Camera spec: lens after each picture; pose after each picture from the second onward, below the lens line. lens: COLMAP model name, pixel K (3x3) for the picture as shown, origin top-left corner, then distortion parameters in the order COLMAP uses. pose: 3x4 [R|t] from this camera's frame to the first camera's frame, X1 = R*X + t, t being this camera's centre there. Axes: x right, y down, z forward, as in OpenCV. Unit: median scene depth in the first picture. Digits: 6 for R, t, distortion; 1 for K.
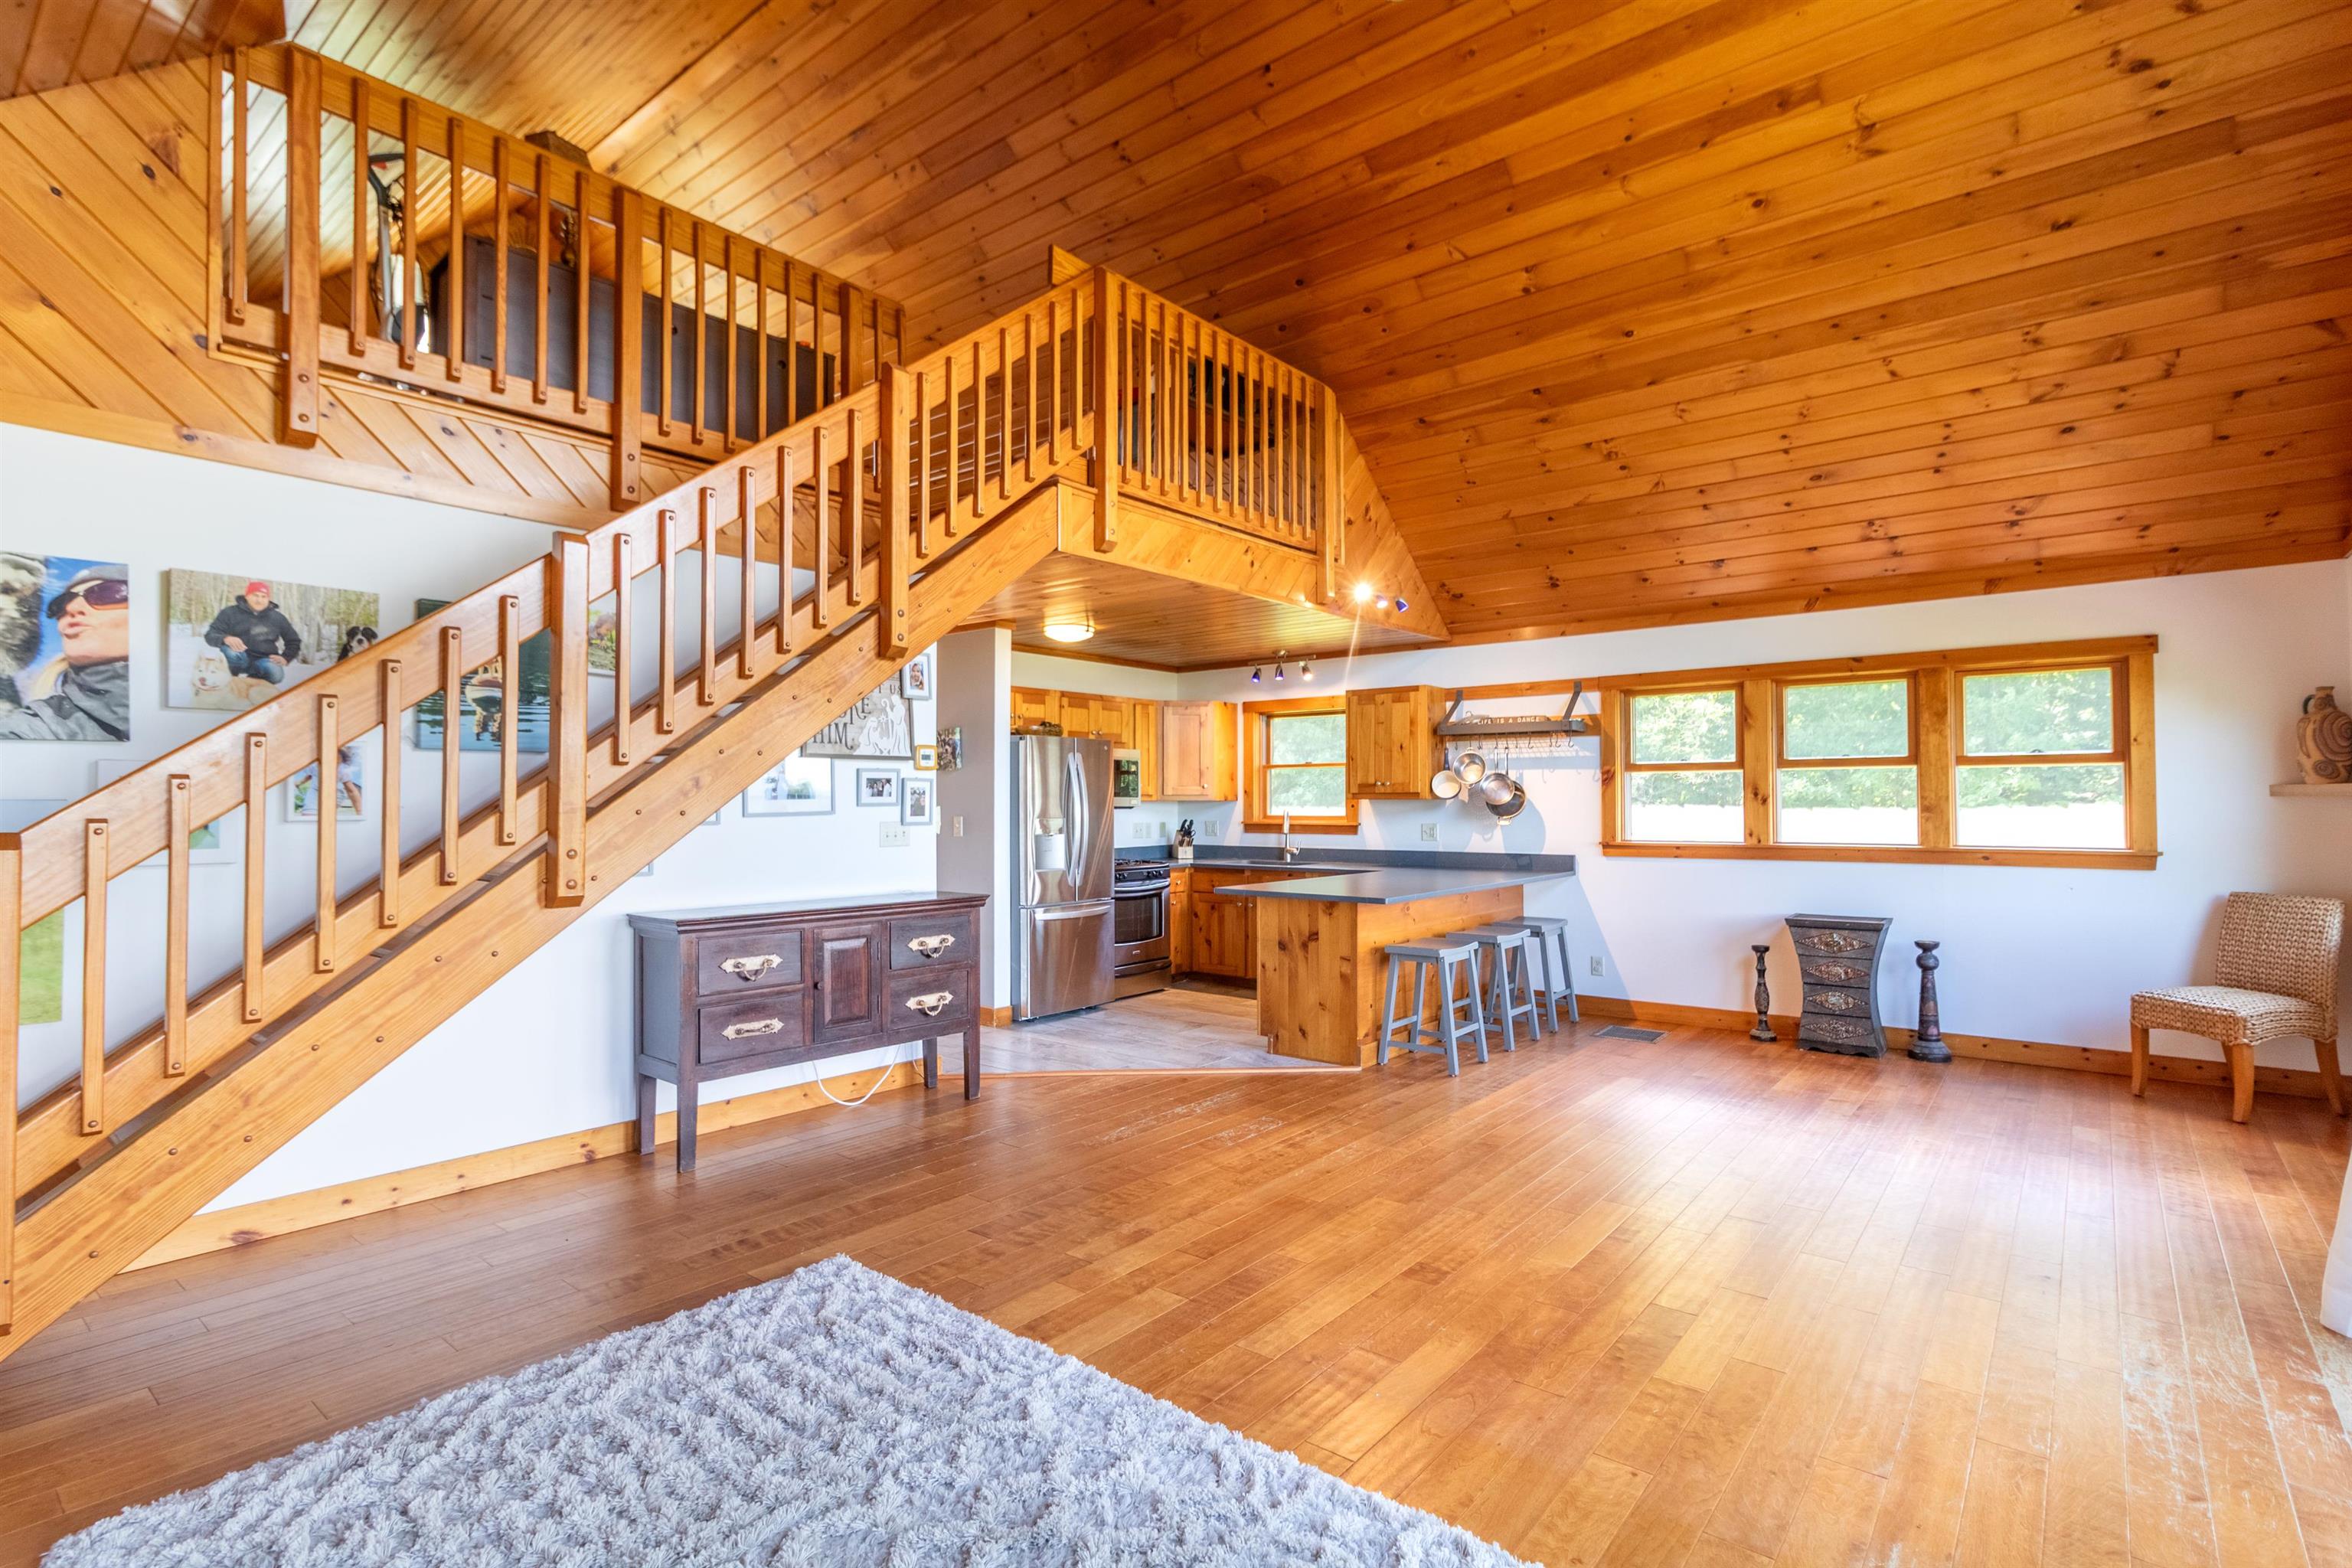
lens RADIAL K [[1119.6, 0, 1176.0], [0, 1119.6, 784.0], [0, 0, 1]] dist [-0.000729, 0.000015]
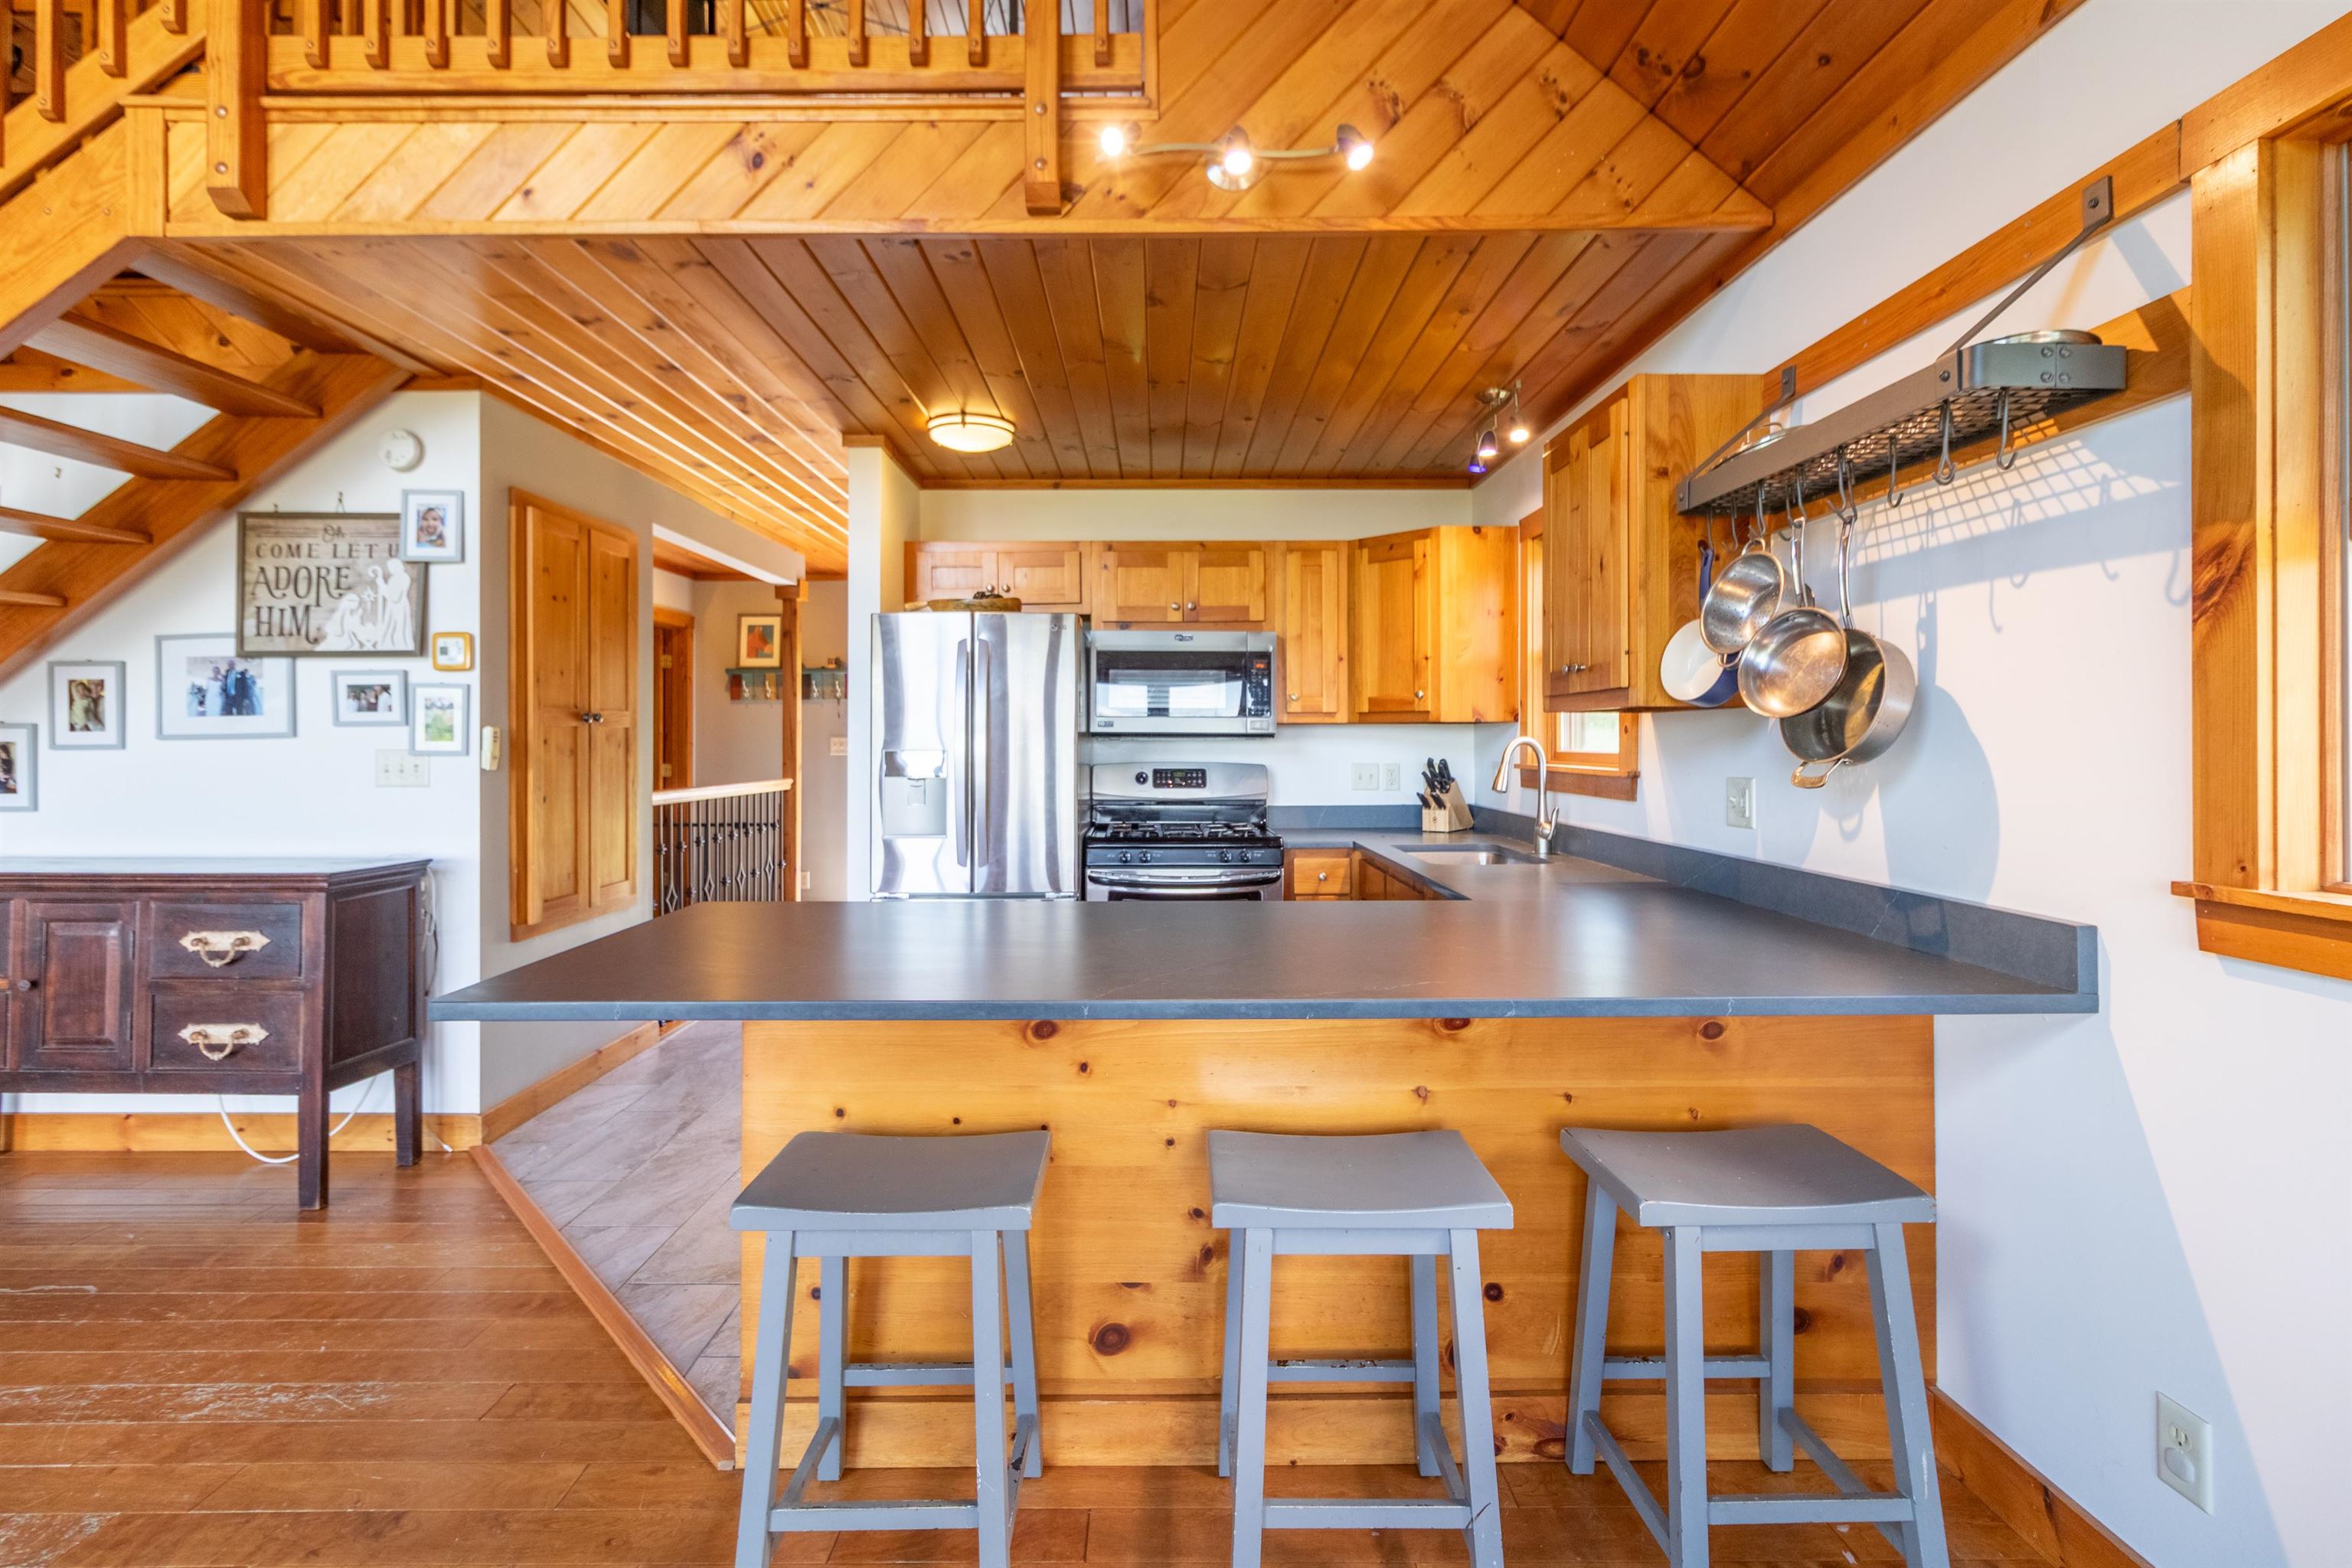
lens RADIAL K [[1107.7, 0, 1174.9], [0, 1107.7, 731.9], [0, 0, 1]] dist [0.001580, 0.001017]
pose [[0.637376, -0.004379, -0.770540, 0.543002], [0.011100, 0.999932, 0.003499, 0.025686], [0.770473, -0.010783, 0.637382, 0.924085]]
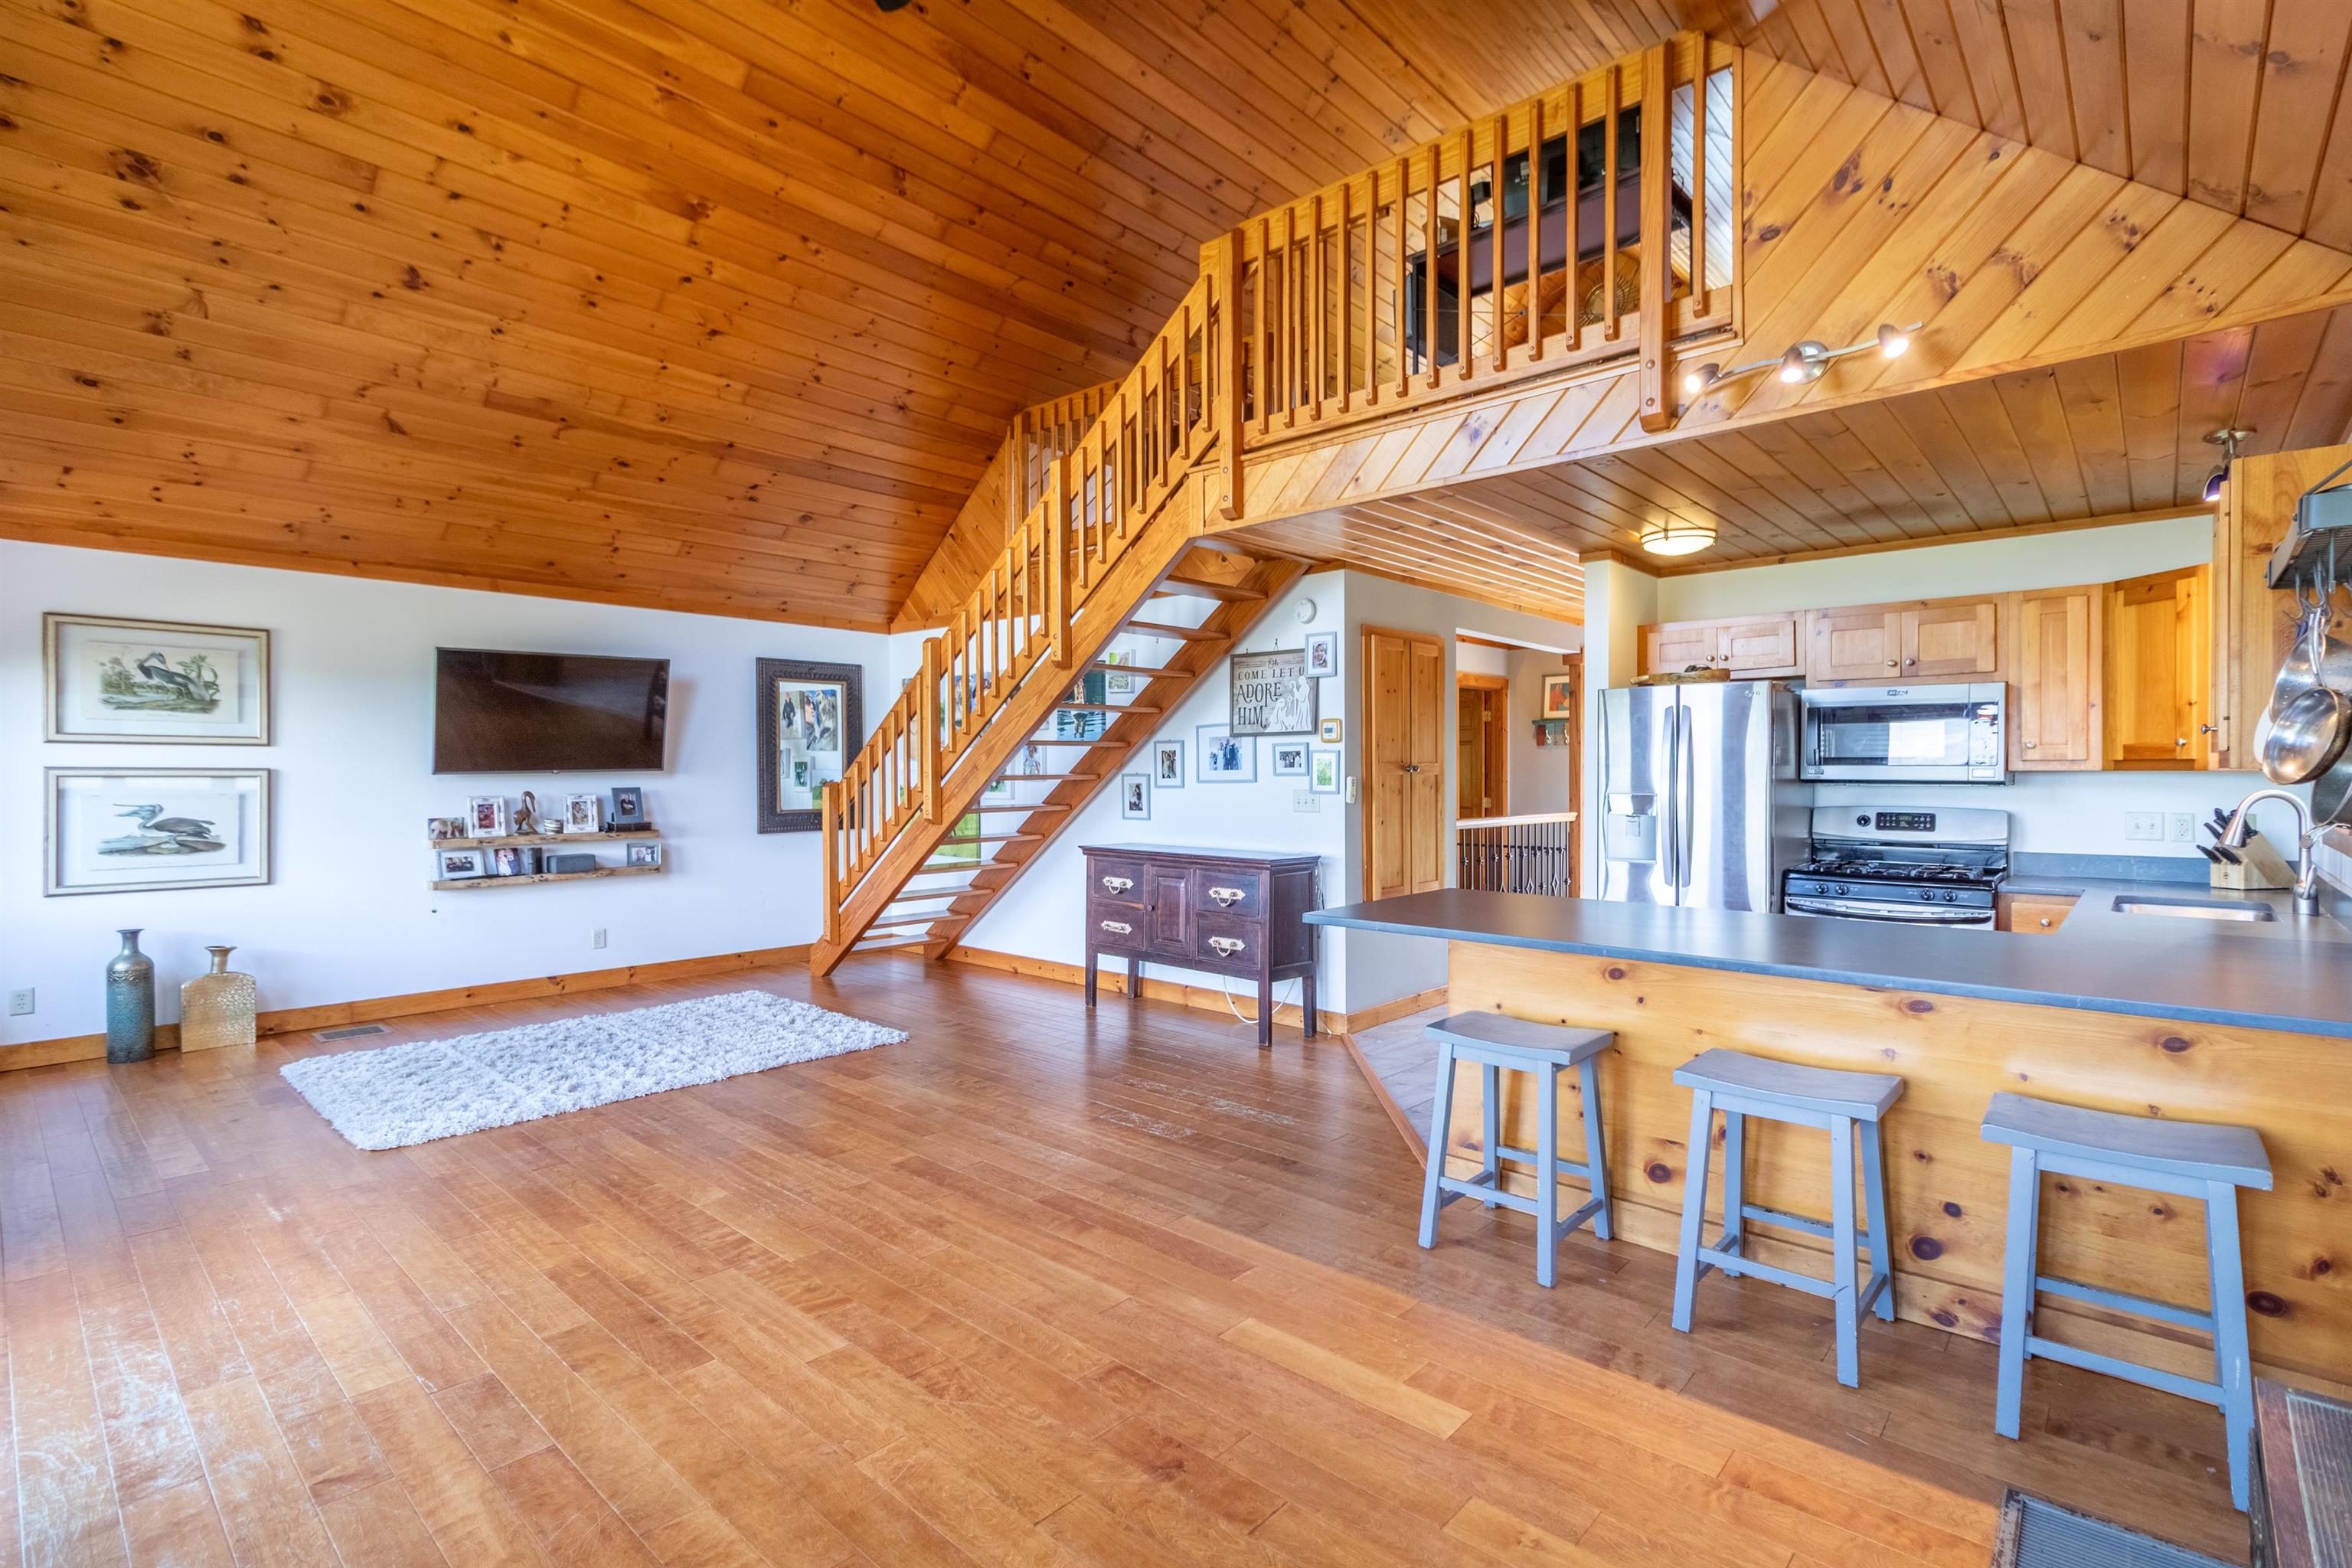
lens RADIAL K [[1094.8, 0, 1176.0], [0, 1094.8, 784.0], [0, 0, 1]] dist [0.001142, 0.000579]
pose [[-0.053965, 0.013702, -0.998449, 0.831700], [0.016118, 0.999788, 0.012849, 0.011489], [0.998413, -0.015400, -0.054174, 0.920062]]
